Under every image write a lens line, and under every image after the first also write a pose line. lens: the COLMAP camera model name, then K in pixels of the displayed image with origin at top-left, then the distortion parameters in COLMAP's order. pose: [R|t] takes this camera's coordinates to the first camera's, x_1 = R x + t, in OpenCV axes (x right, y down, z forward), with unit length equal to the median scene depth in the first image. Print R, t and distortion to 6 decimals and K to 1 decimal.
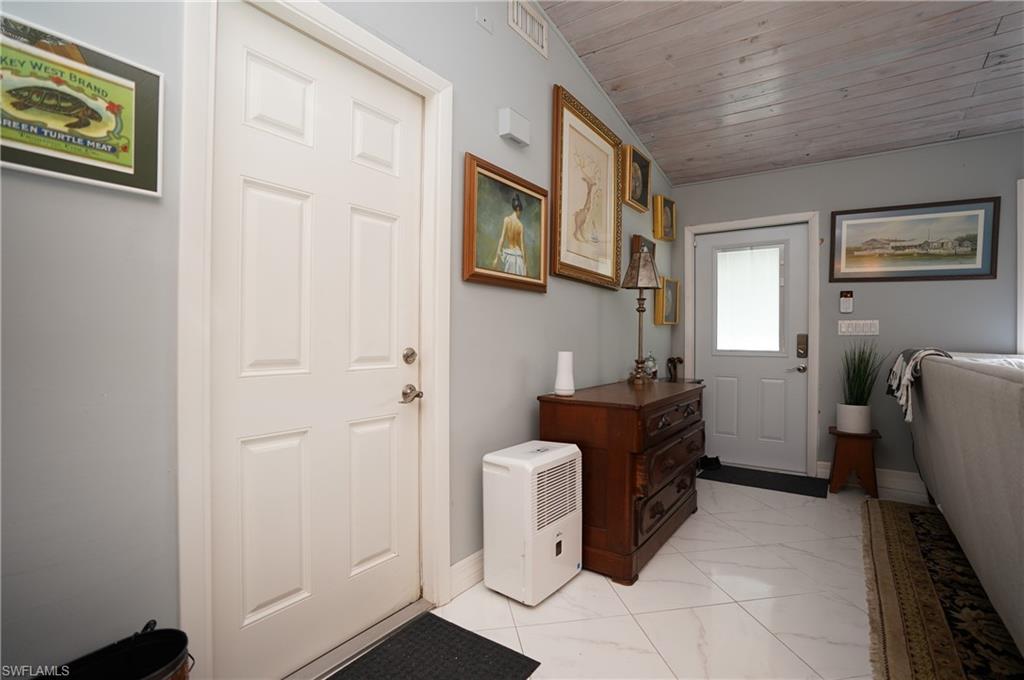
lens RADIAL K [[473.9, 0, 517.0], [0, 473.9, 334.9], [0, 0, 1]] dist [-0.068243, 0.024714]
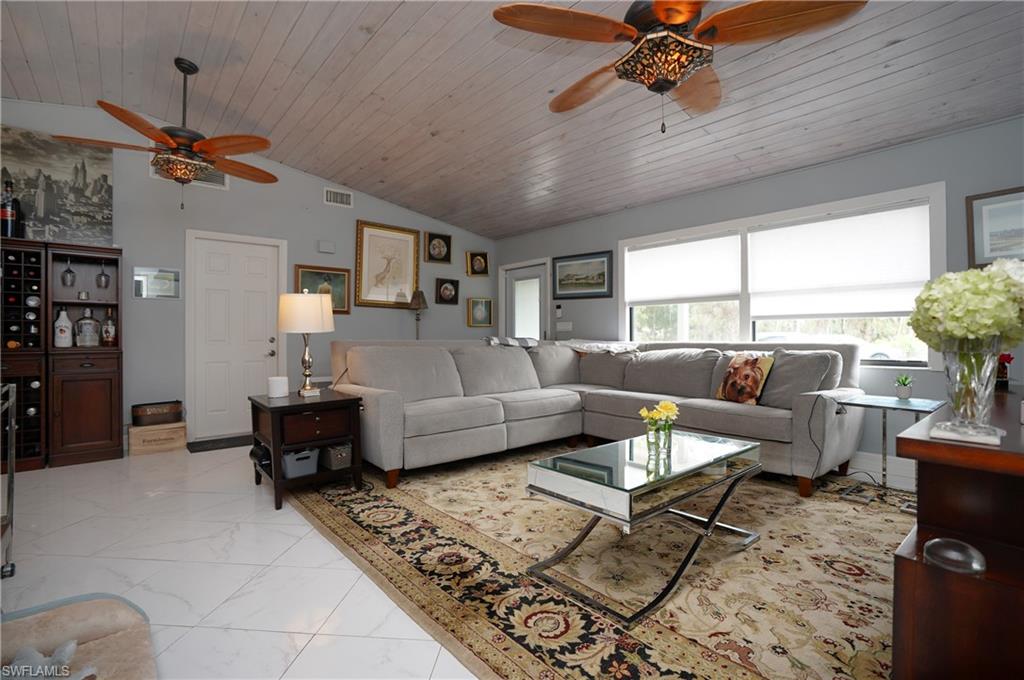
lens RADIAL K [[473.9, 0, 517.0], [0, 473.9, 334.9], [0, 0, 1]] dist [-0.068243, 0.024714]
pose [[0.969585, -0.005972, -0.244683, 1.134254], [0.006278, 0.999980, 0.000468, 0.013635], [0.244675, -0.001989, 0.969603, -0.818415]]
